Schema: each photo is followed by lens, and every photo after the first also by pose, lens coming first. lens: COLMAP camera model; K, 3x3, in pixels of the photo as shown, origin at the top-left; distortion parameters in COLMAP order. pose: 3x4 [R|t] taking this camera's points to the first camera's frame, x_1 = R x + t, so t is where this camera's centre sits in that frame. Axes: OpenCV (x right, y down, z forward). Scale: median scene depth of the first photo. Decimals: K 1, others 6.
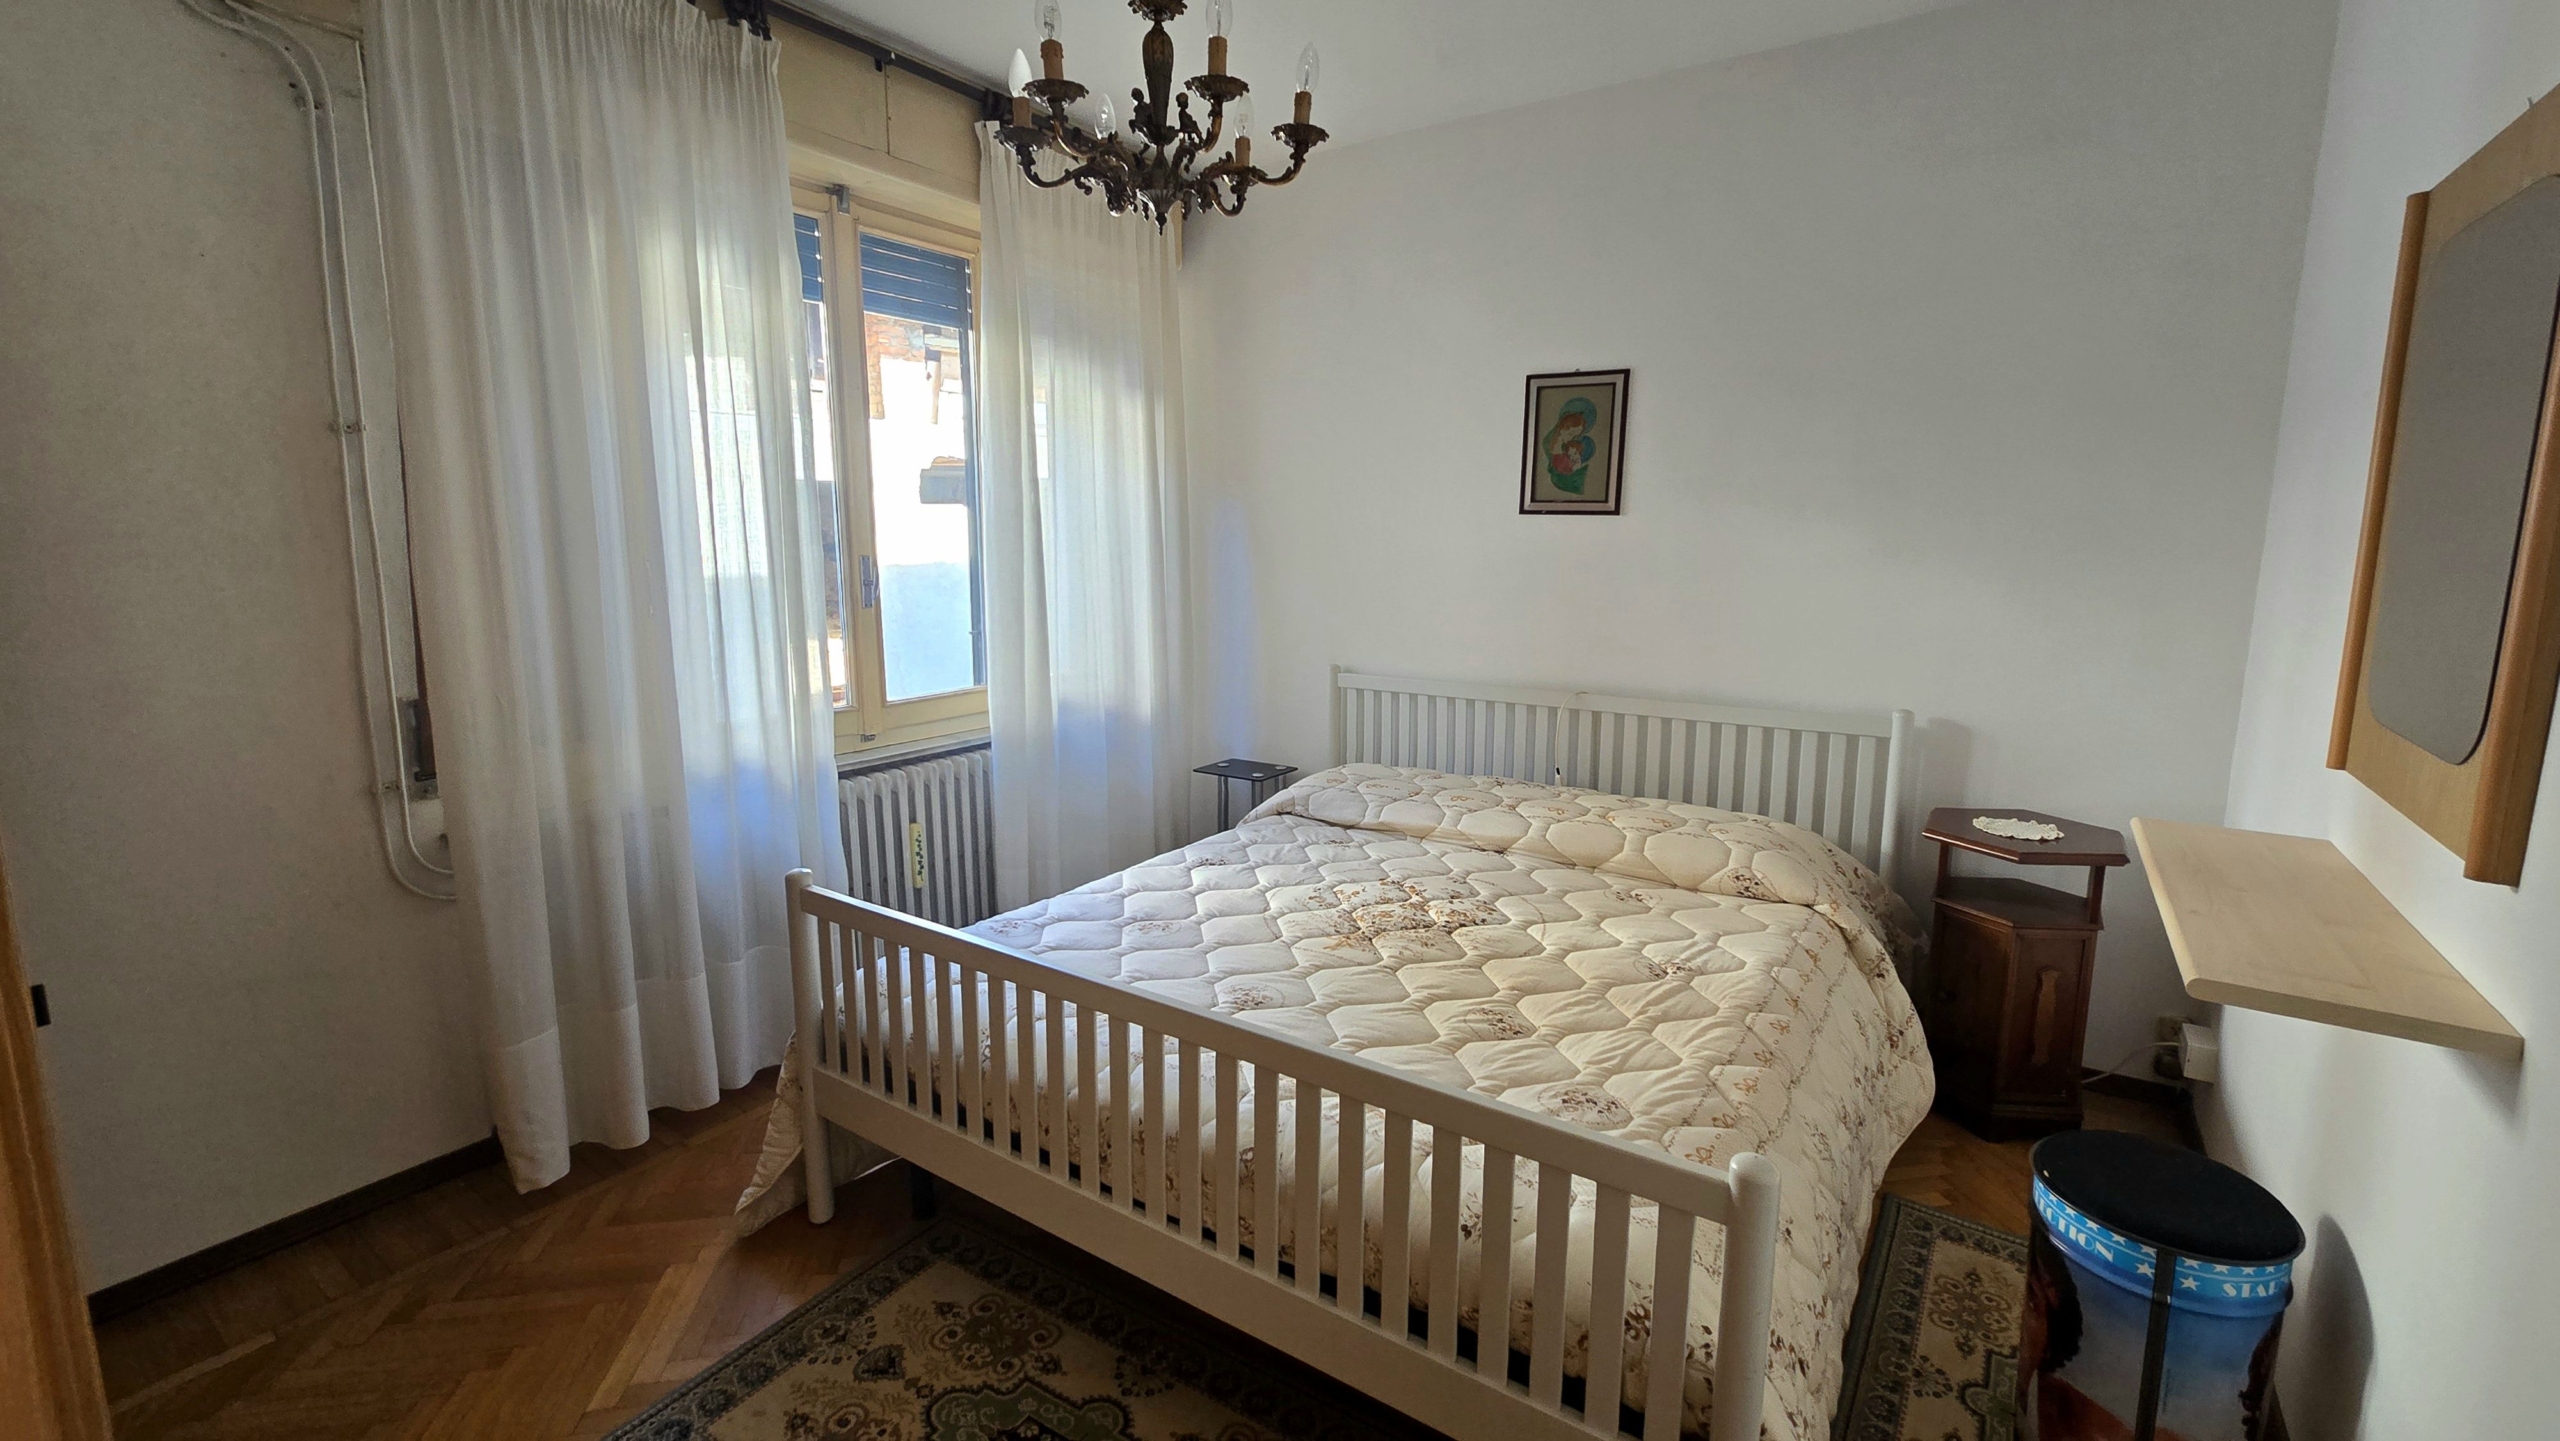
lens RADIAL K [[1045.6, 0, 1295.4], [0, 1045.6, 693.6], [0, 0, 1]] dist [0.002322, -0.000059]
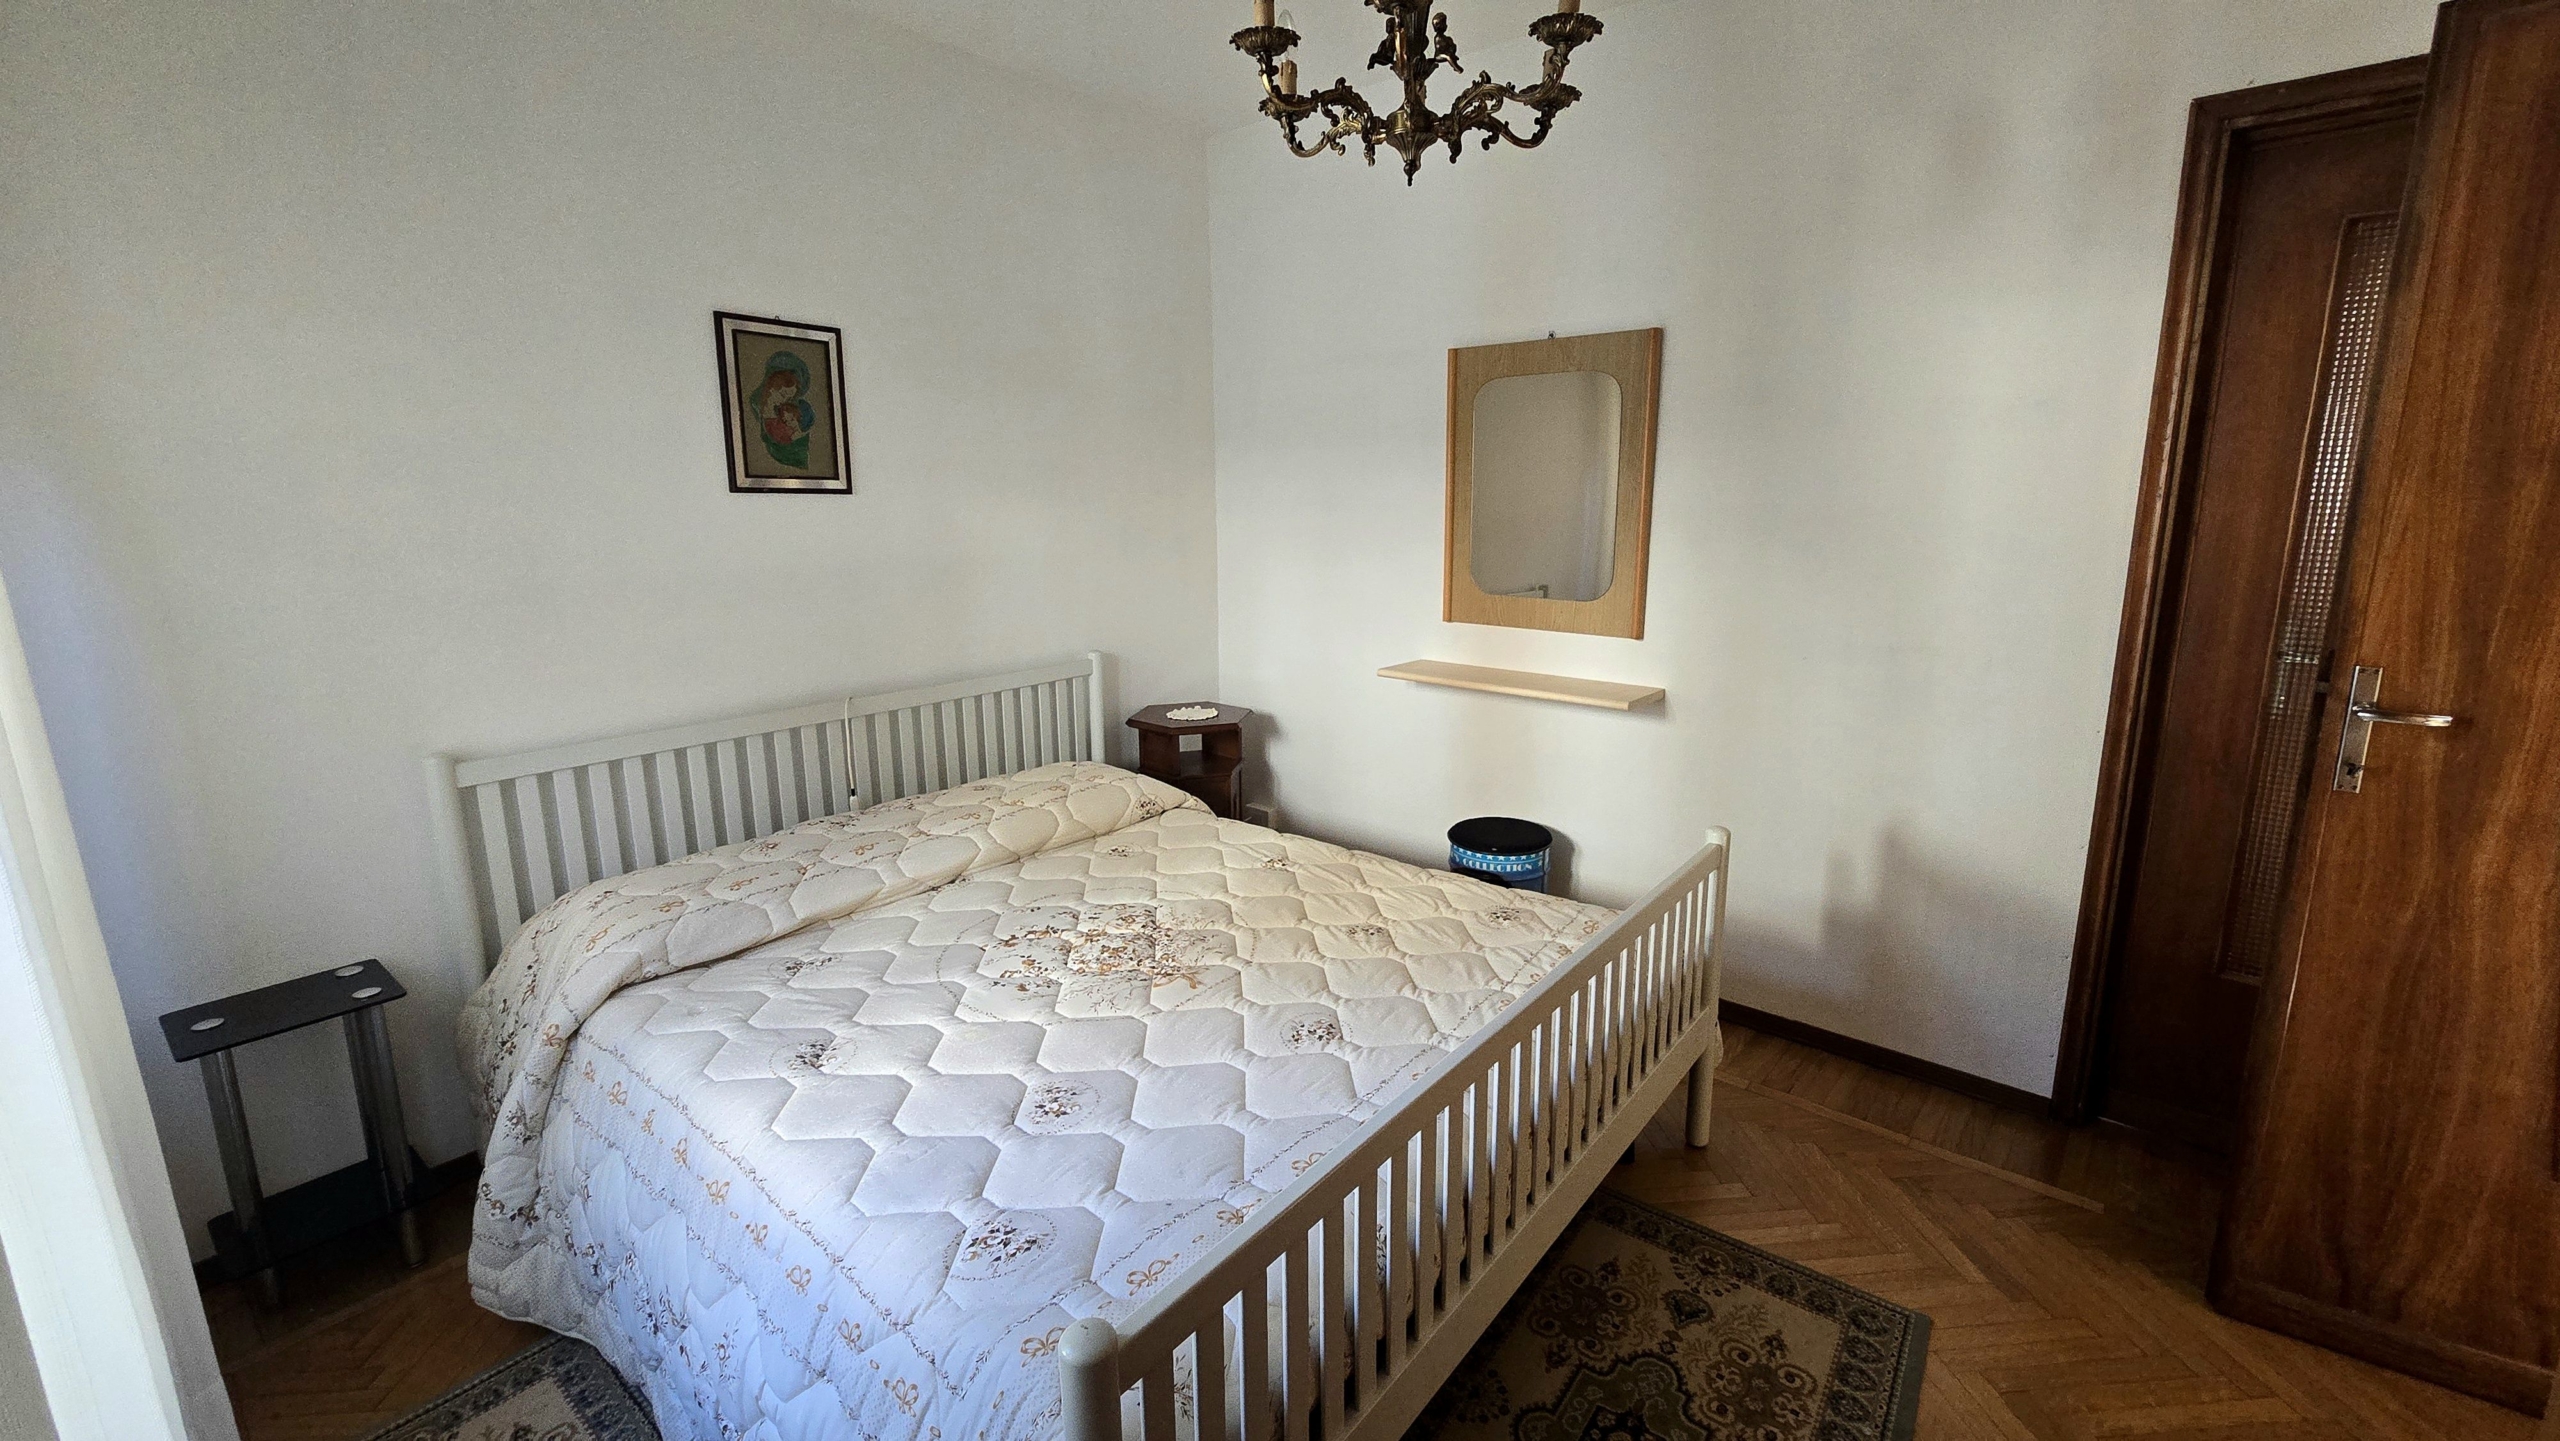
lens RADIAL K [[1045.6, 0, 1295.4], [0, 1045.6, 693.6], [0, 0, 1]] dist [0.002322, -0.000059]
pose [[0.102005, -0.193311, 0.975821, -0.719674], [0.155685, 0.971952, 0.176271, -0.134641], [-0.982526, 0.133940, 0.129239, 0.695761]]
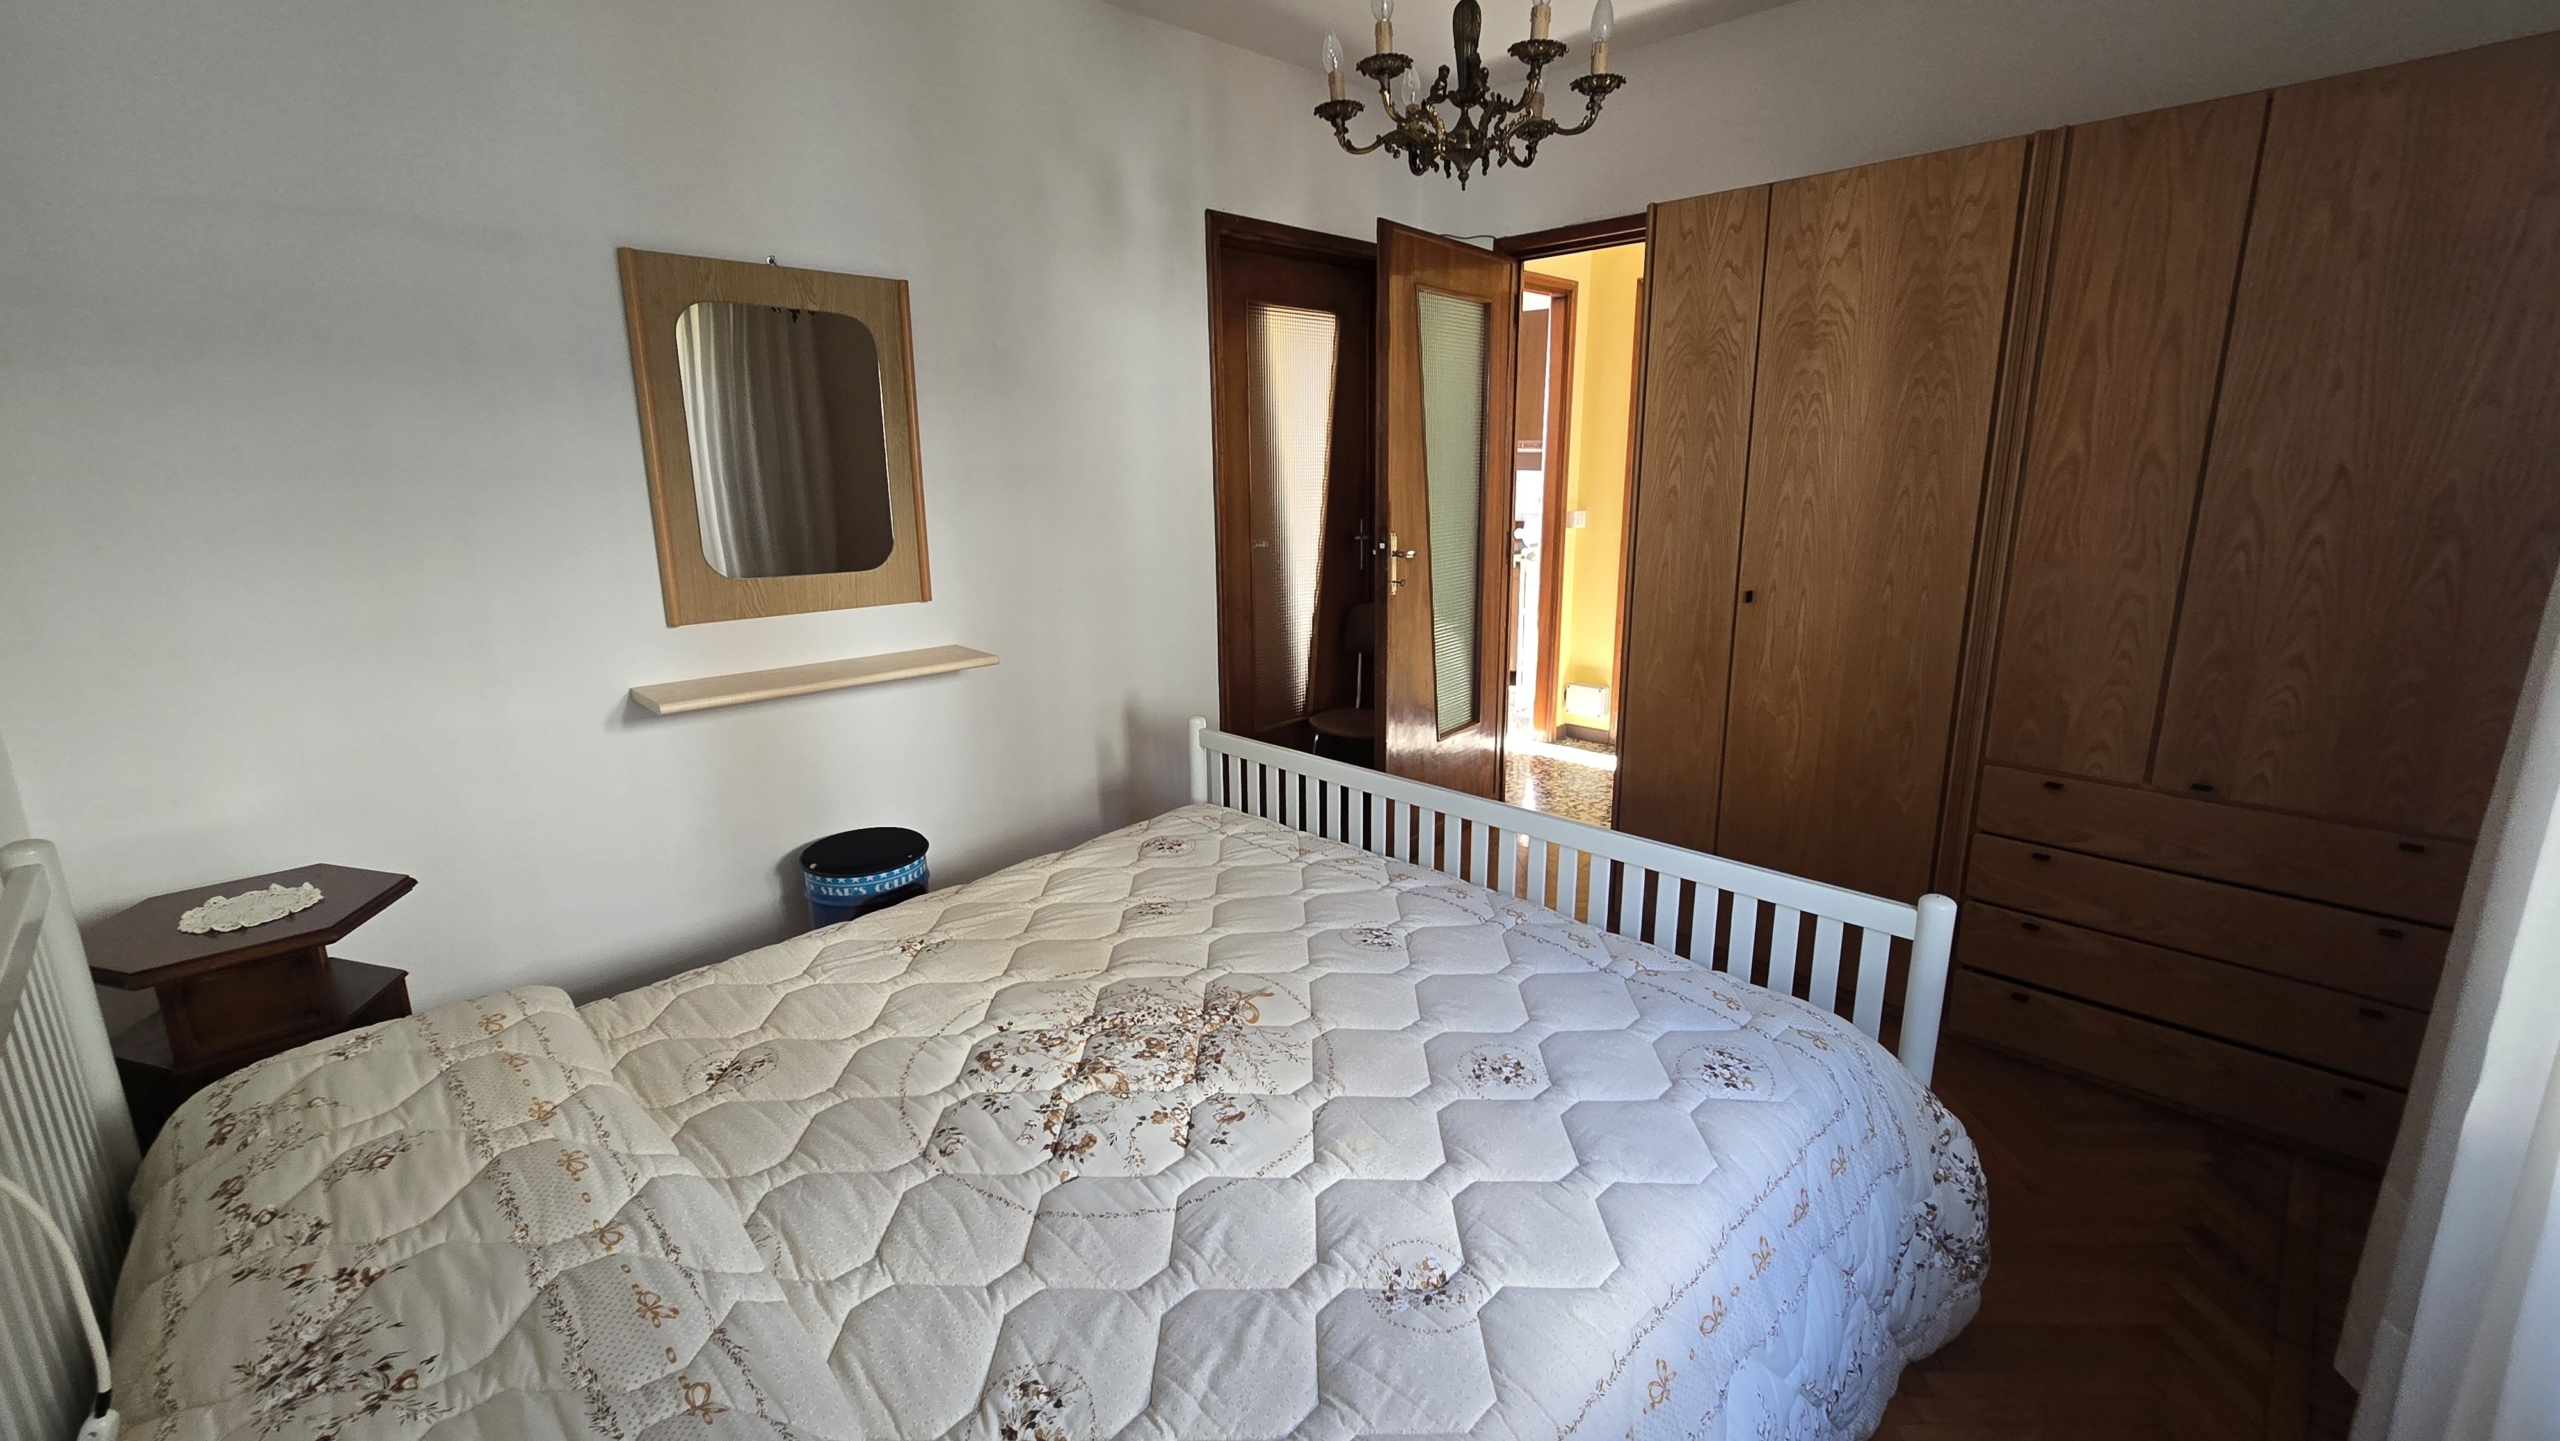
lens RADIAL K [[1032.7, 0, 1292.6], [0, 1032.7, 688.0], [0, 0, 1]] dist [-0.002834, -0.000331]
pose [[-0.980812, -0.030760, 0.192516, -0.117239], [0.040951, 0.932938, 0.357700, -0.231500], [-0.190608, 0.358720, -0.913777, 1.487021]]
